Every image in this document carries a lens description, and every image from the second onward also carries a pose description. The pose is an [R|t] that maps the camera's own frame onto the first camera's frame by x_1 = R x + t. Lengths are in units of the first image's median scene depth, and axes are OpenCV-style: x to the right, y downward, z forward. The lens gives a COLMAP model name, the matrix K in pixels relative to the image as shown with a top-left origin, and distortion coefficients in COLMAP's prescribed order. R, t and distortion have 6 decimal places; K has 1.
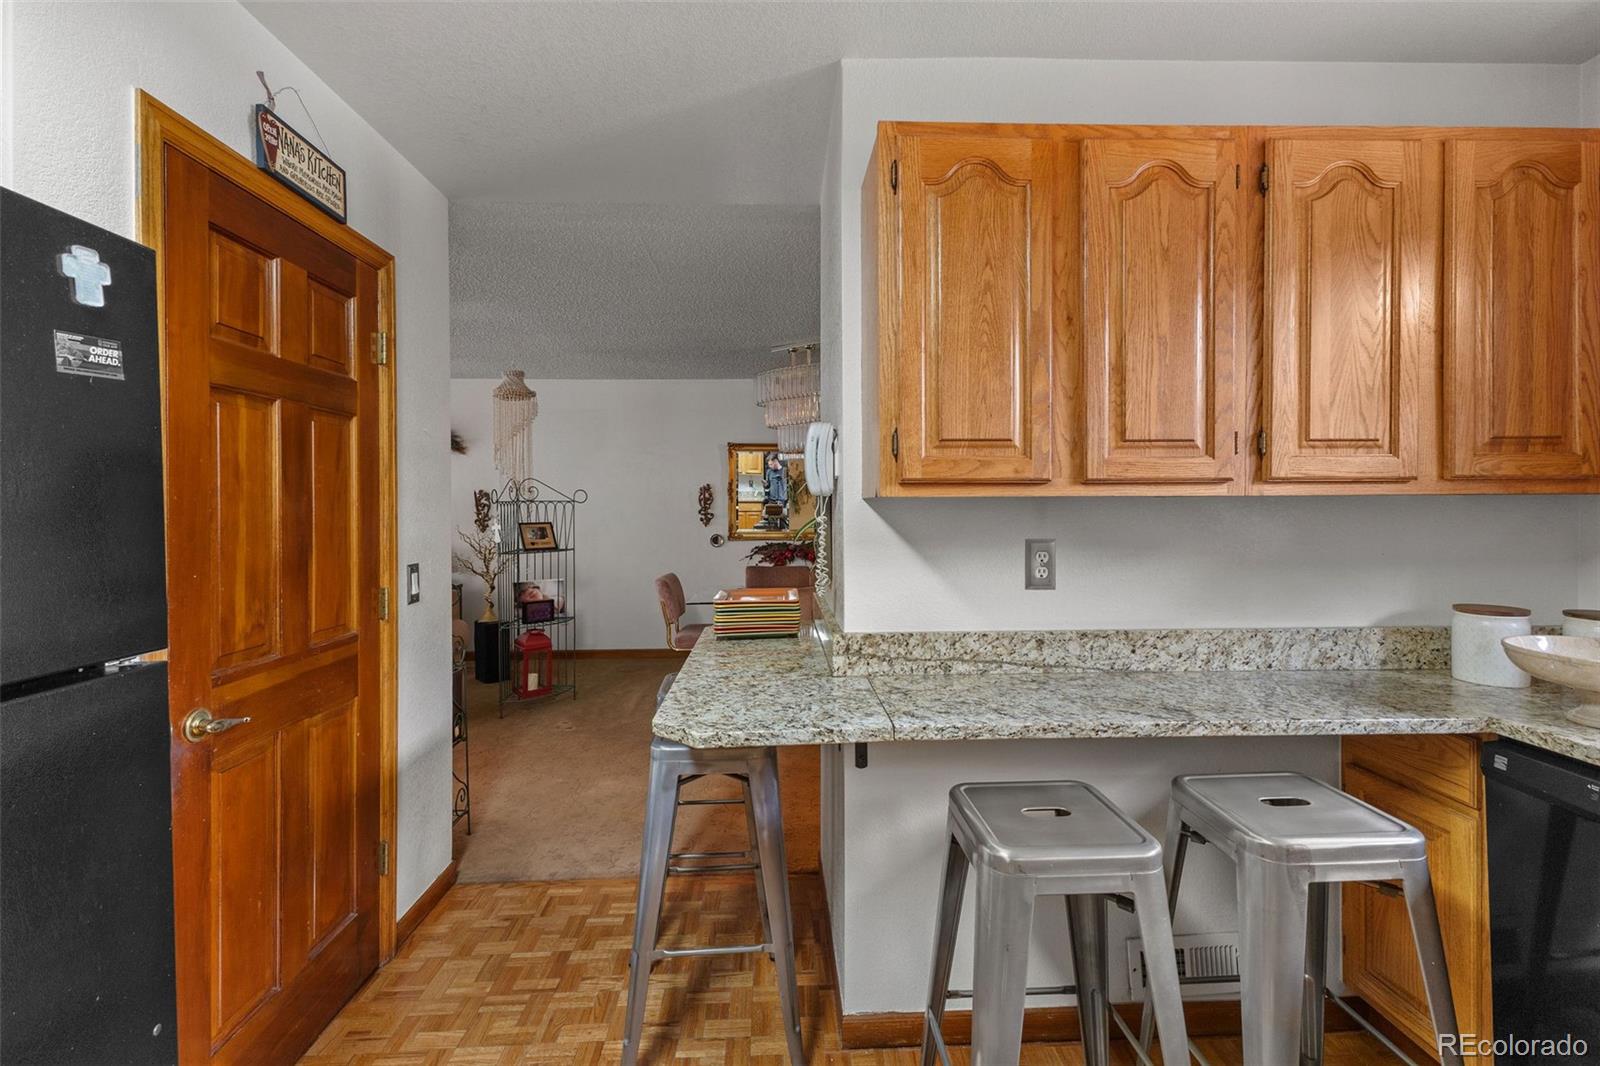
lens RADIAL K [[692.9, 0, 804.7], [0, 692.9, 512.6], [0, 0, 1]] dist [0.011110, -0.002716]
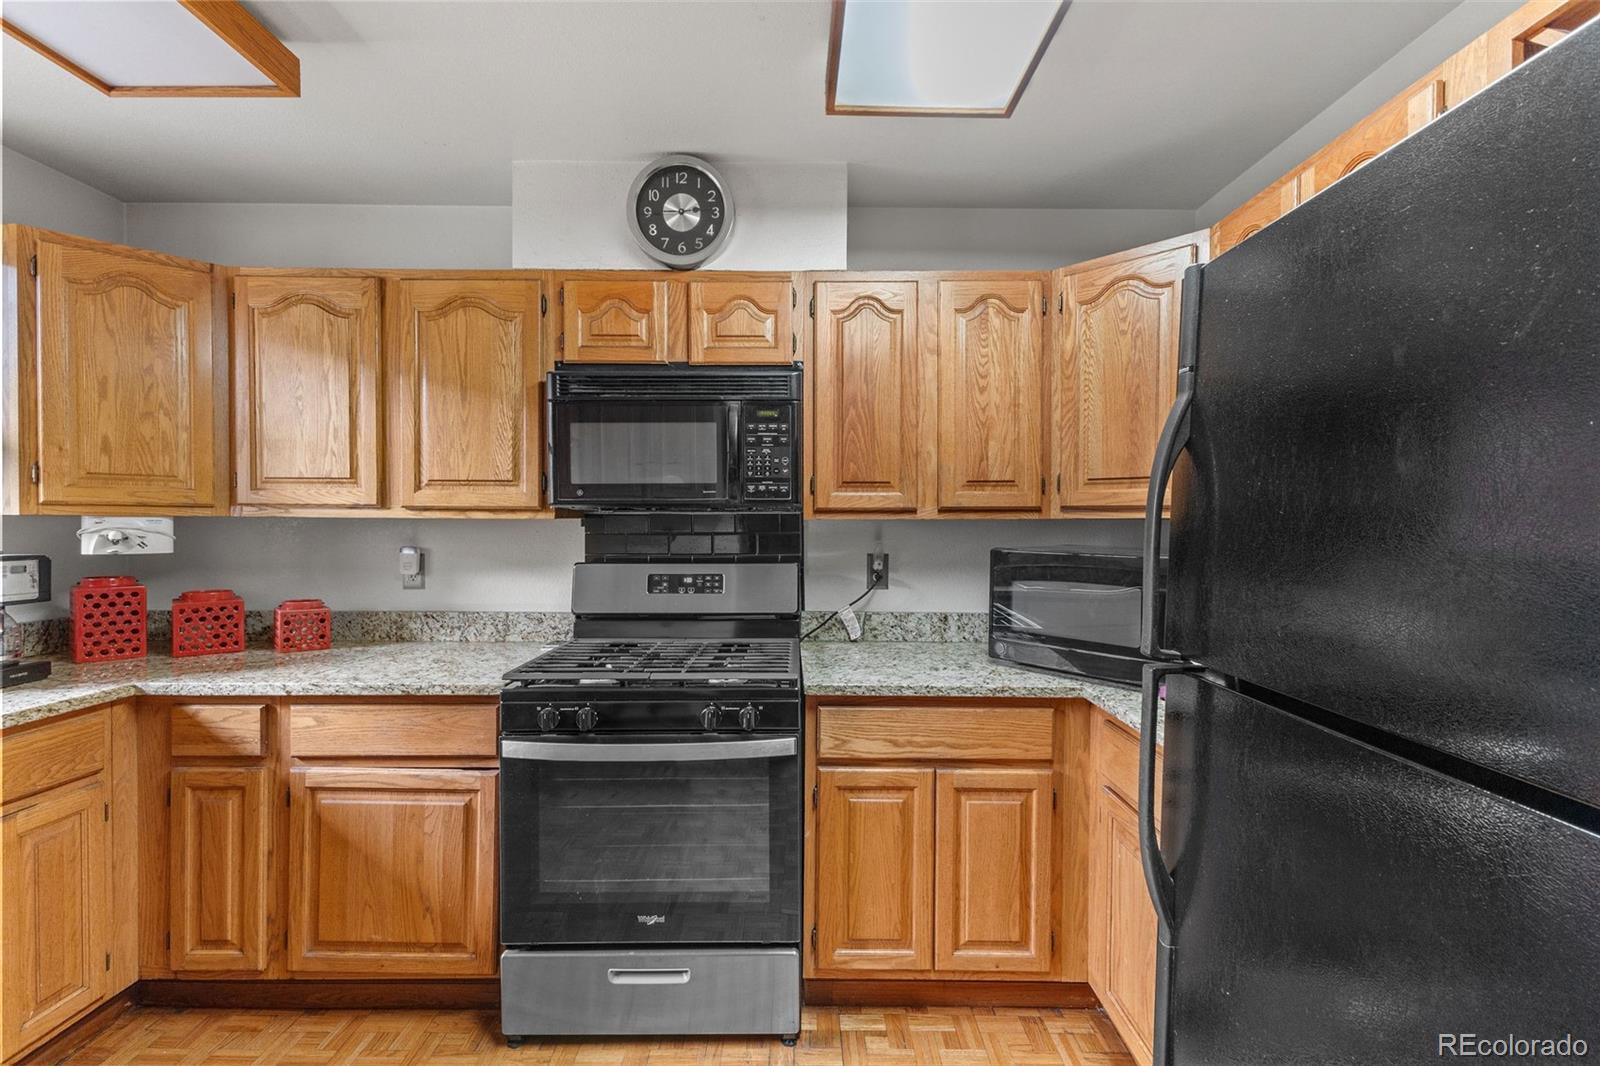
lens RADIAL K [[692.9, 0, 793.6], [0, 692.9, 533.9], [0, 0, 1]] dist [0.011110, -0.002716]
pose [[-0.999061, -0.000012, 0.043316, -0.133415], [0.001266, 0.999564, 0.029483, -0.024926], [-0.043298, 0.029510, -0.998626, 1.644799]]
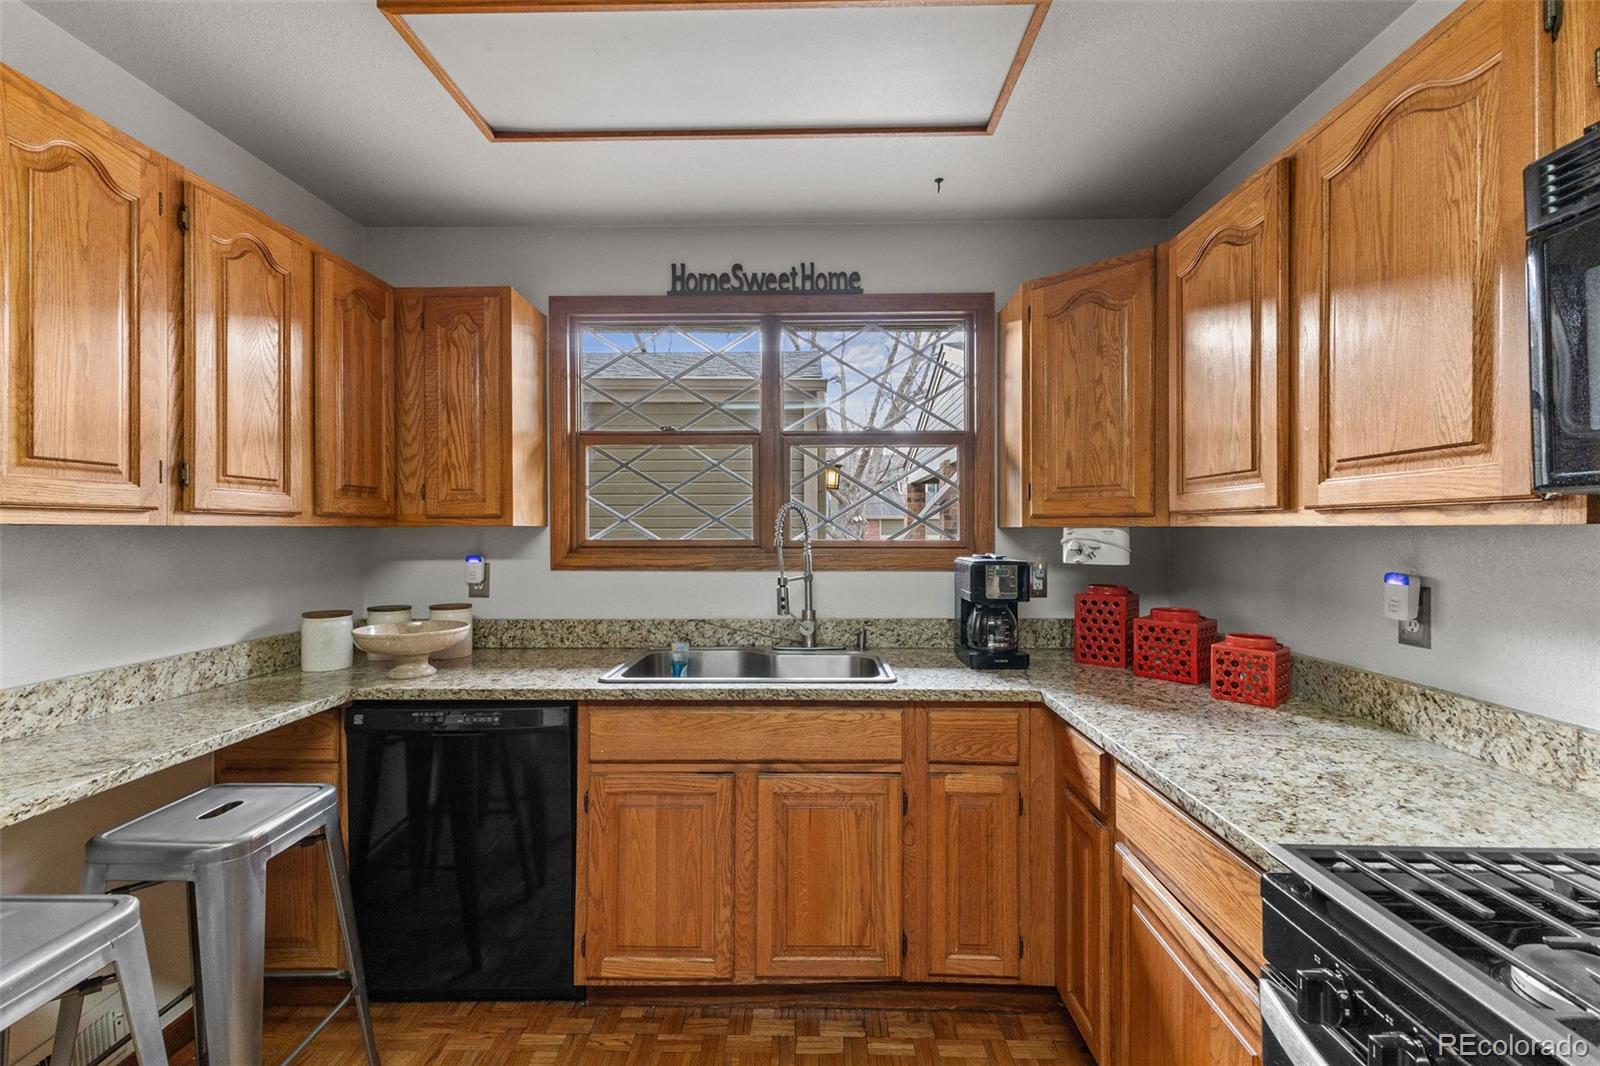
lens RADIAL K [[692.9, 0, 794.2], [0, 692.9, 533.2], [0, 0, 1]] dist [0.011110, -0.002716]
pose [[0.060447, 0.001716, 0.998170, -0.260626], [0.011486, 0.999931, -0.002414, -0.000329], [-0.998105, 0.011611, 0.060423, 0.035370]]
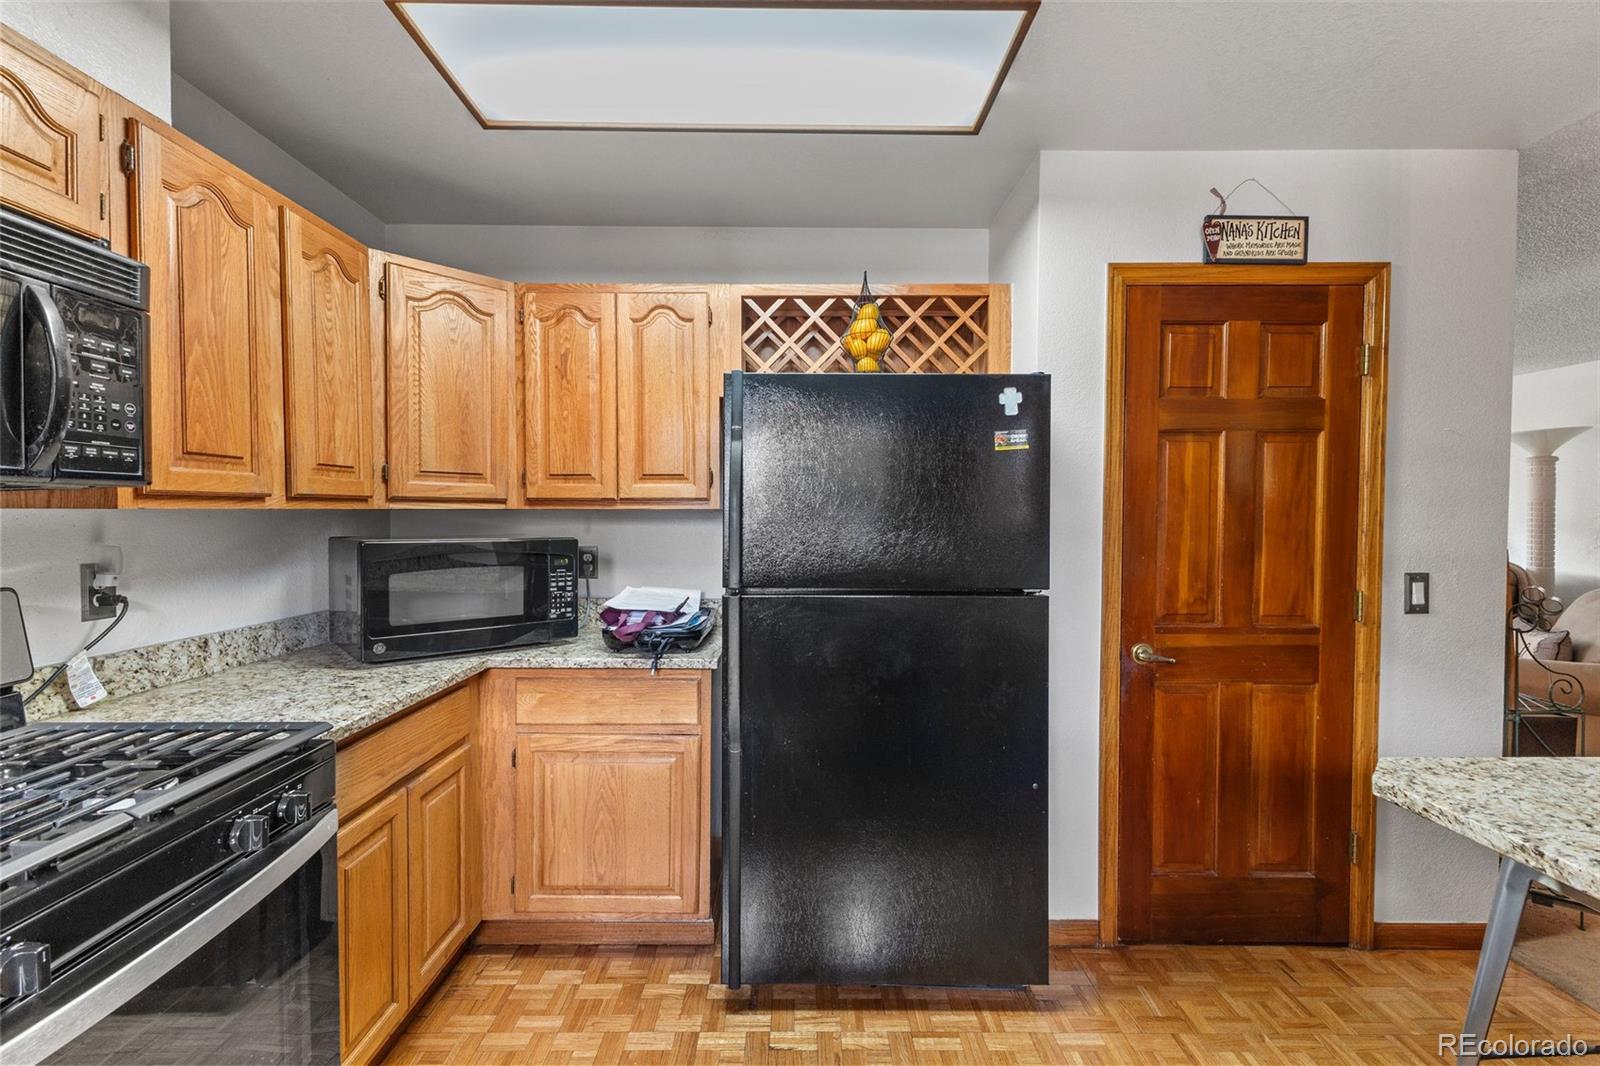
lens RADIAL K [[692.9, 0, 806.3], [0, 692.9, 534.1], [0, 0, 1]] dist [0.011110, -0.002716]
pose [[-0.029412, 0.033724, -0.998998, 1.454326], [-0.009766, 0.999373, 0.034024, -0.013532], [0.999520, 0.010757, -0.029064, 0.636449]]
